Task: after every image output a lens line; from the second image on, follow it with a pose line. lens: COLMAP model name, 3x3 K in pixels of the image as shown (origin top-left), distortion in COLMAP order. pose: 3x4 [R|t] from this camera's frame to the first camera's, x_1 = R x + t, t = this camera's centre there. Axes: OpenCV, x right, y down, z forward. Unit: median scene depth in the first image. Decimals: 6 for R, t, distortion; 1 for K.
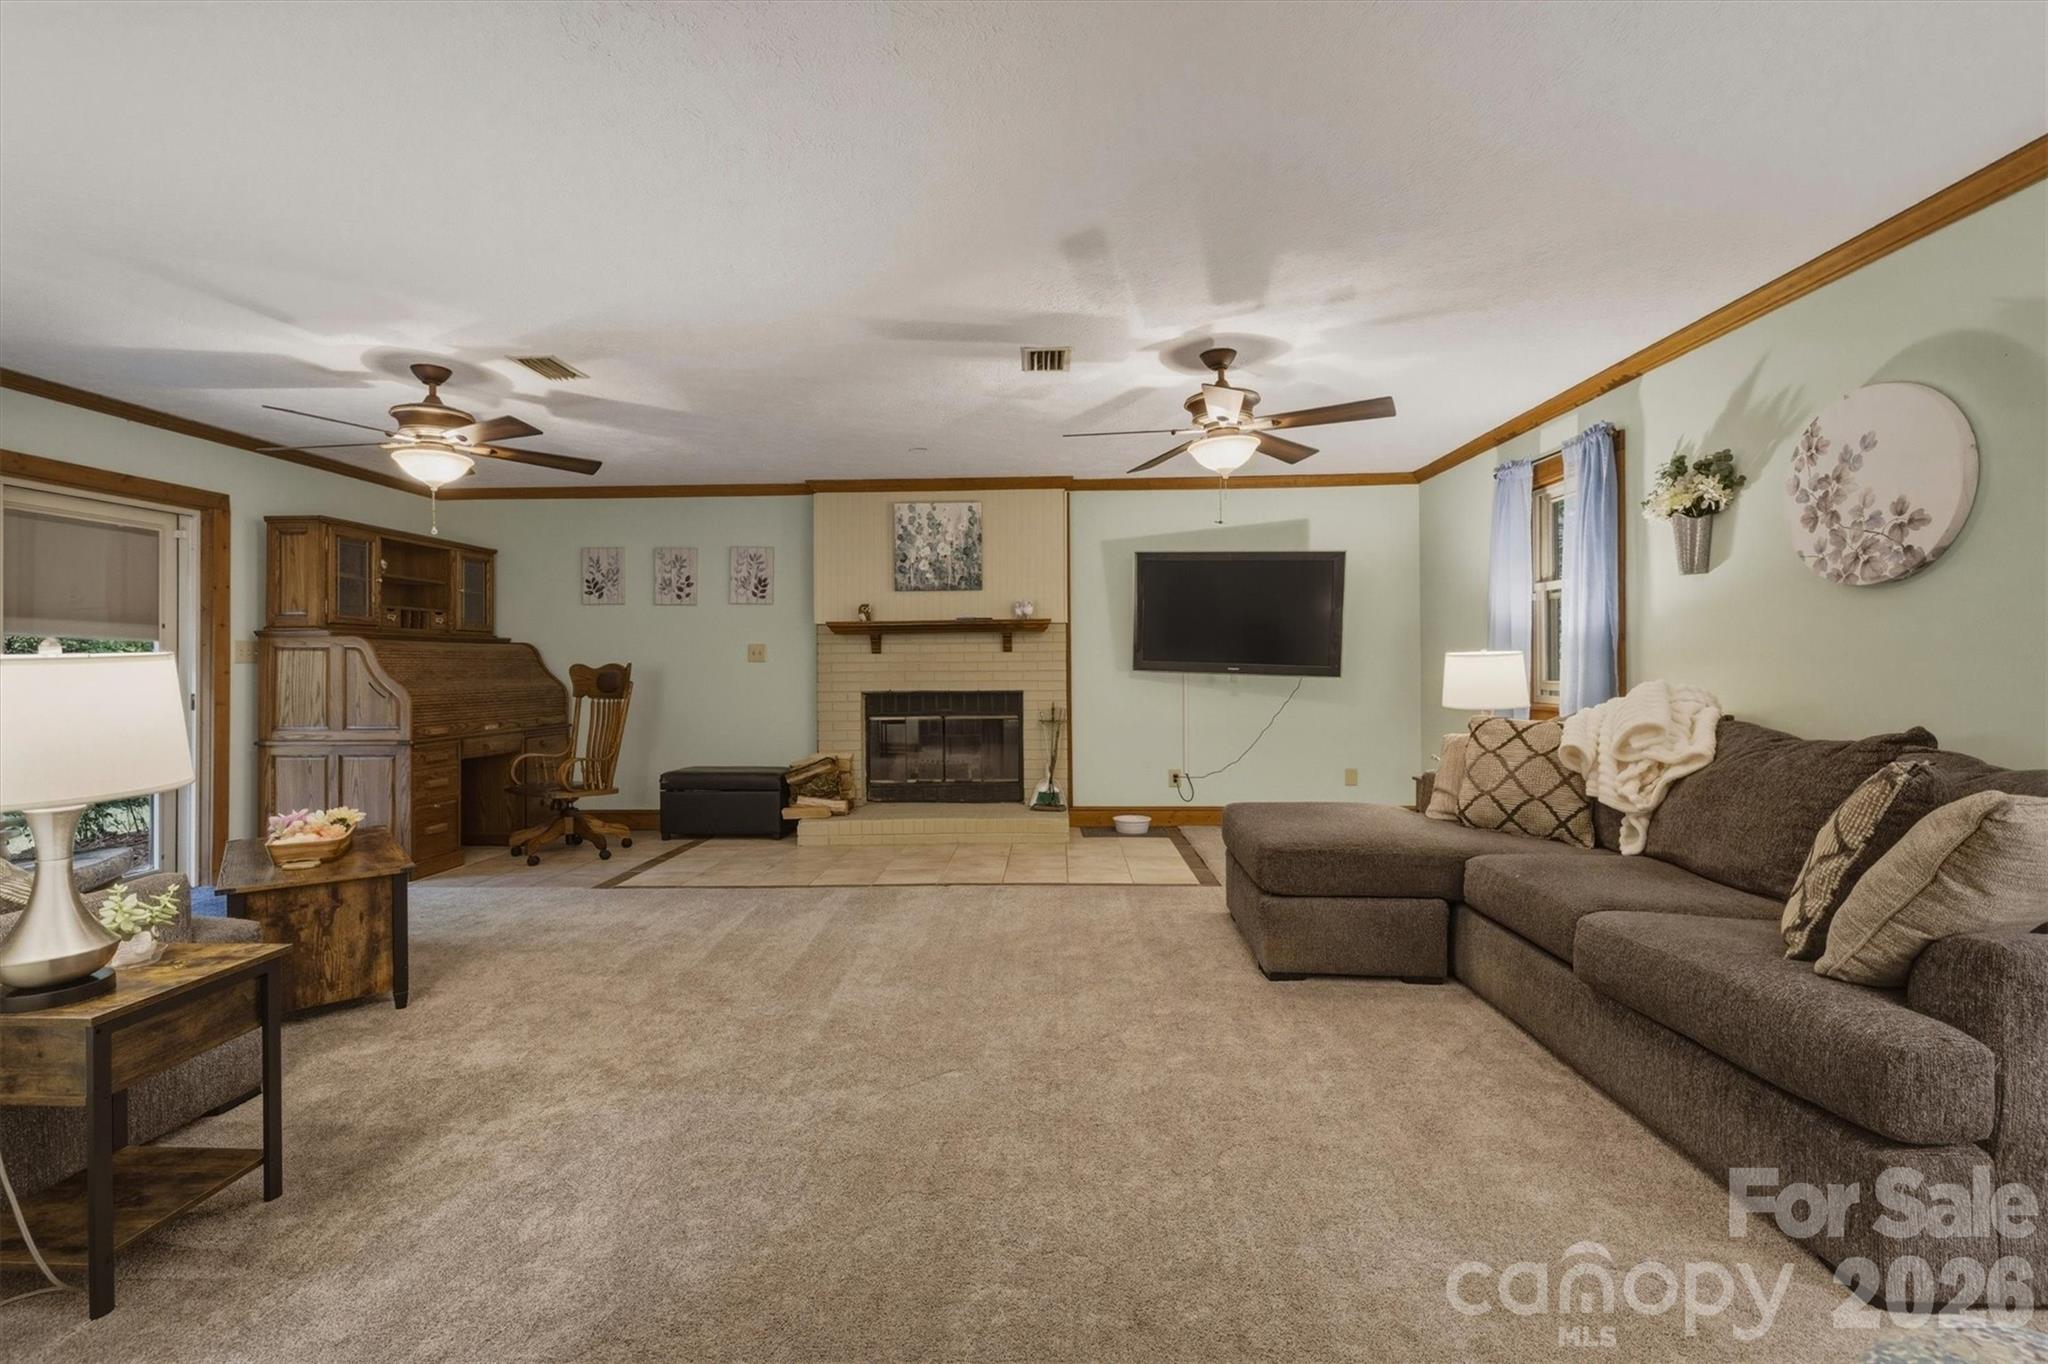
lens RADIAL K [[885.1, 0, 1021.7], [0, 885.1, 662.8], [0, 0, 1]] dist [0.004613, 0.000095]
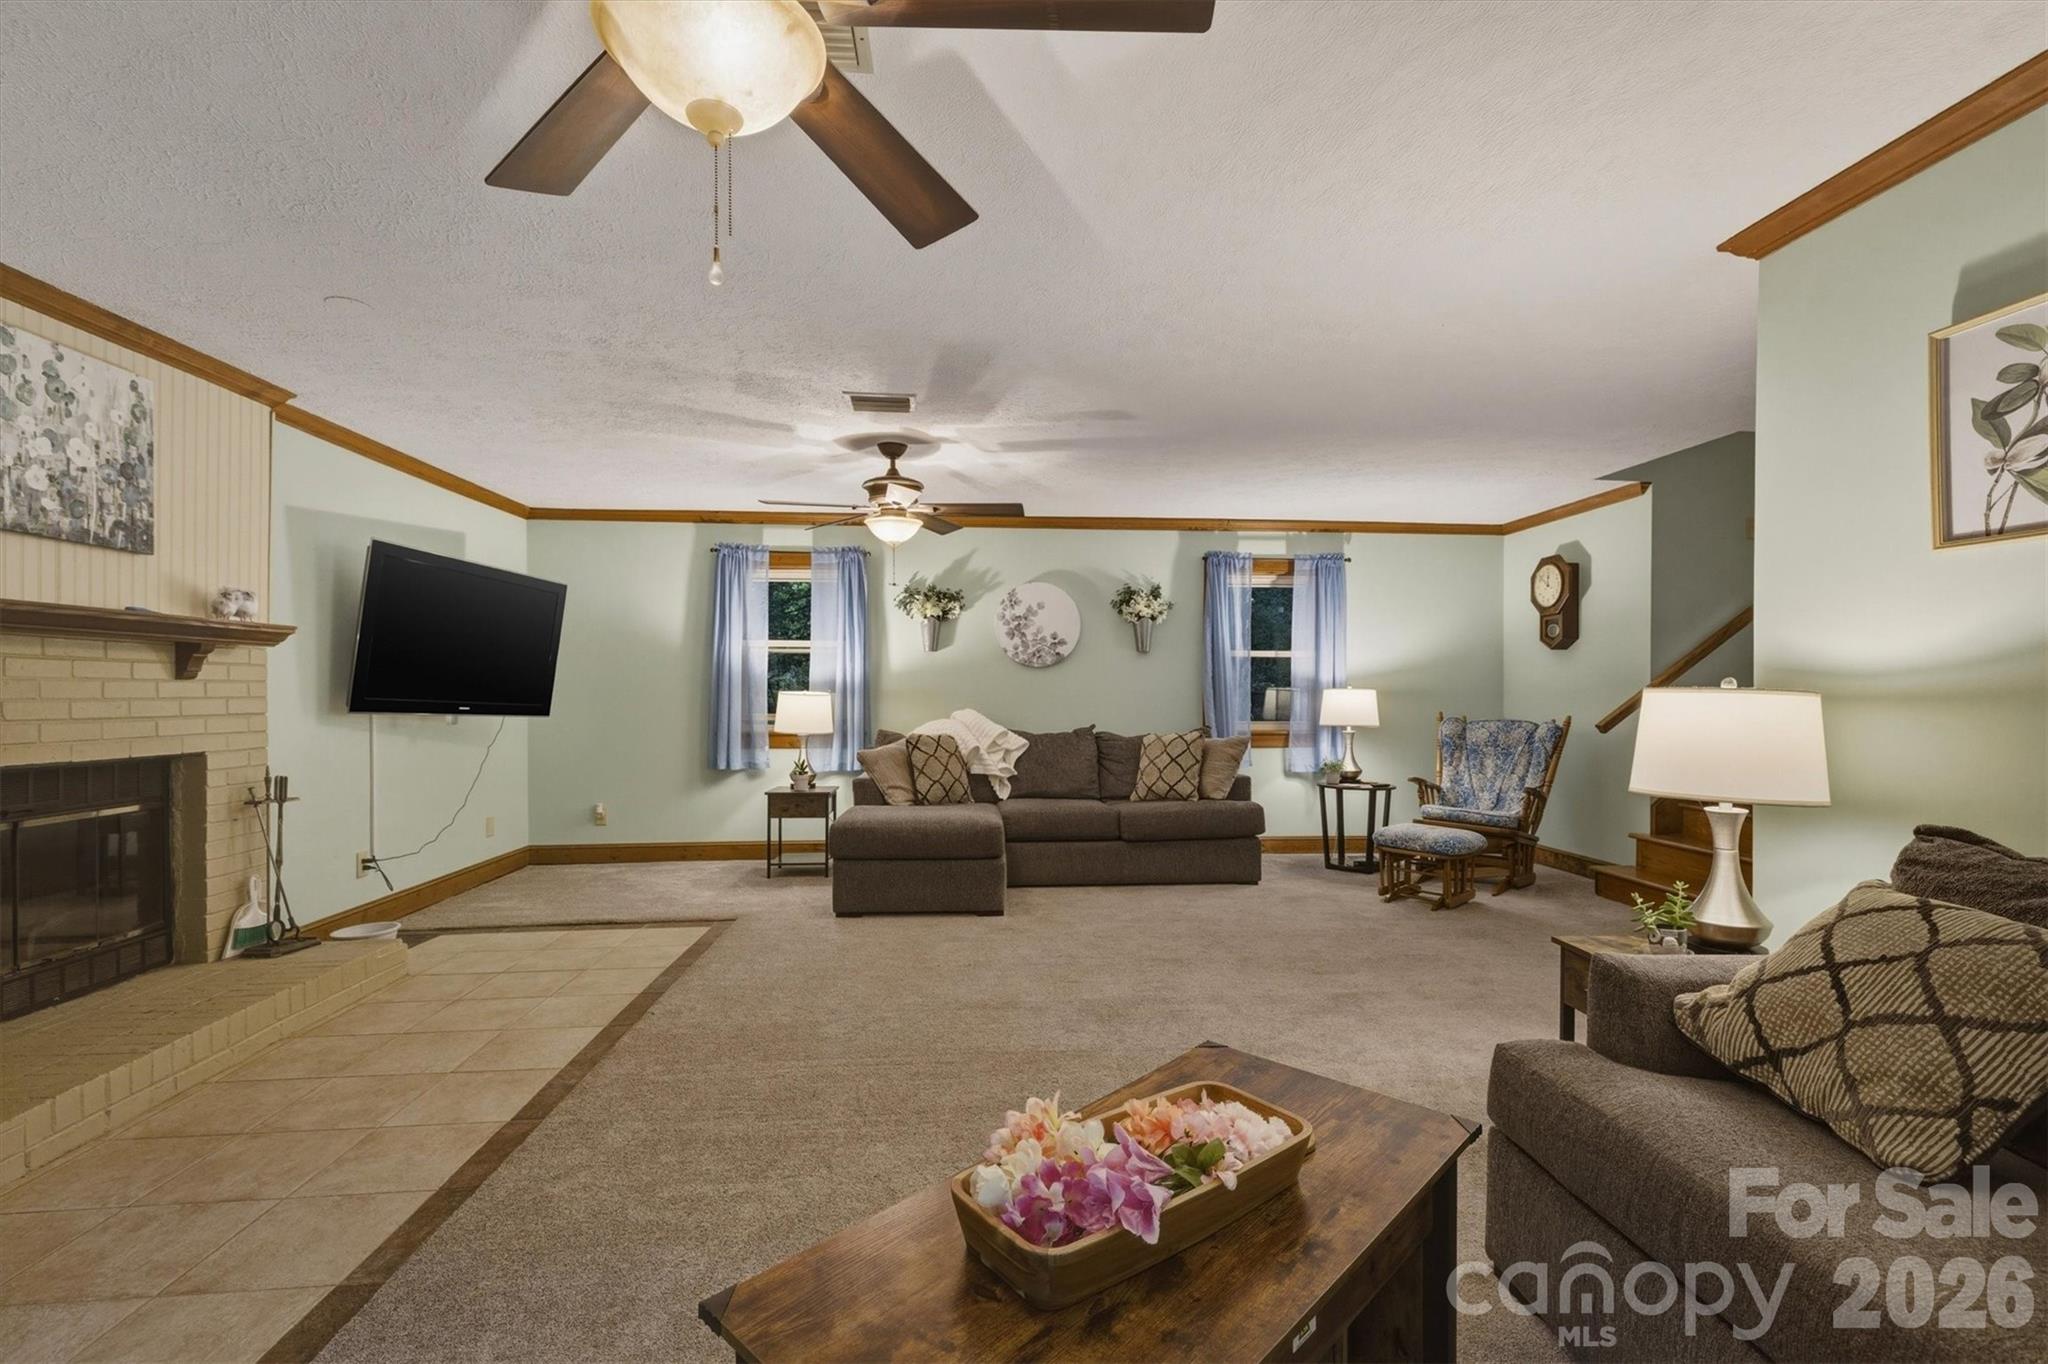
lens RADIAL K [[885.1, 0, 1022.0], [0, 885.1, 695.3], [0, 0, 1]] dist [0.004613, 0.000095]
pose [[-0.103168, 0.007054, 0.994639, -0.597758], [0.002897, 0.999973, -0.006791, 0.001890], [-0.994660, 0.002181, -0.103186, 0.561629]]
